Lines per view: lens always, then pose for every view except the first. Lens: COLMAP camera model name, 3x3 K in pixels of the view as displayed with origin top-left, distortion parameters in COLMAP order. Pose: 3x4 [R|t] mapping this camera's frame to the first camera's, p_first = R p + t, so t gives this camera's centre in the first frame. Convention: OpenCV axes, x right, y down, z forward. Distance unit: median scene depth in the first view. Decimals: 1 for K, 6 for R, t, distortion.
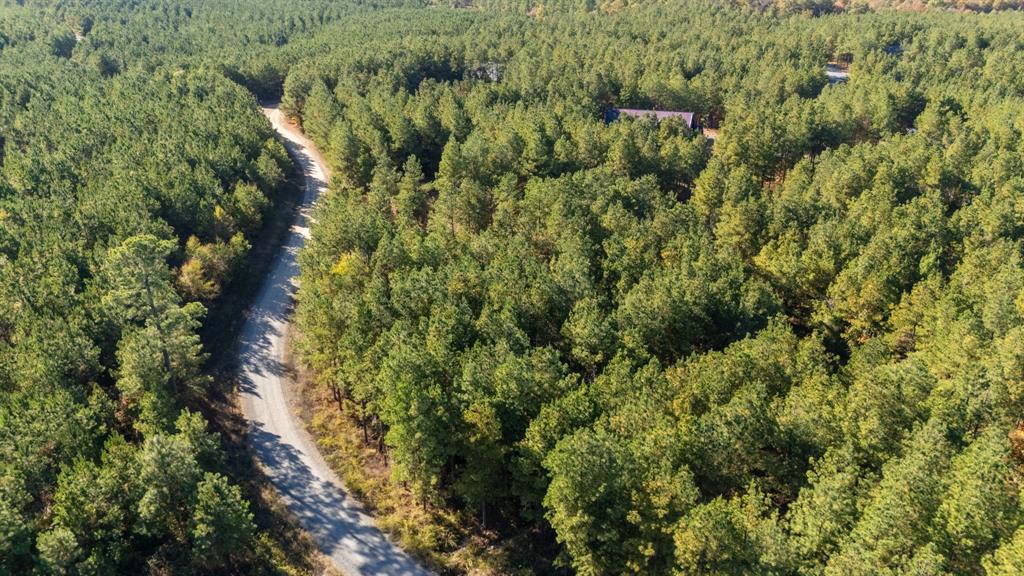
lens RADIAL K [[748.7, 0, 514.3], [0, 748.7, 285.2], [0, 0, 1]] dist [0.084660, -0.089133]
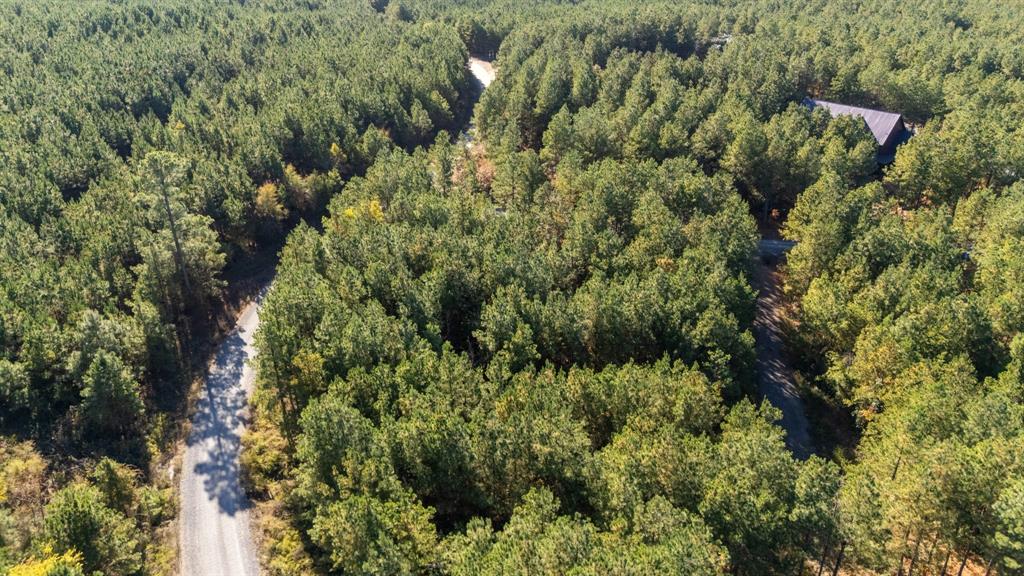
lens RADIAL K [[748.7, 0, 514.3], [0, 748.7, 285.2], [0, 0, 1]] dist [0.084660, -0.089133]
pose [[0.891387, 0.213968, -0.399559, 0.462475], [-0.197012, 0.976831, 0.083584, -0.059736], [0.408186, 0.004212, 0.912889, 0.111430]]
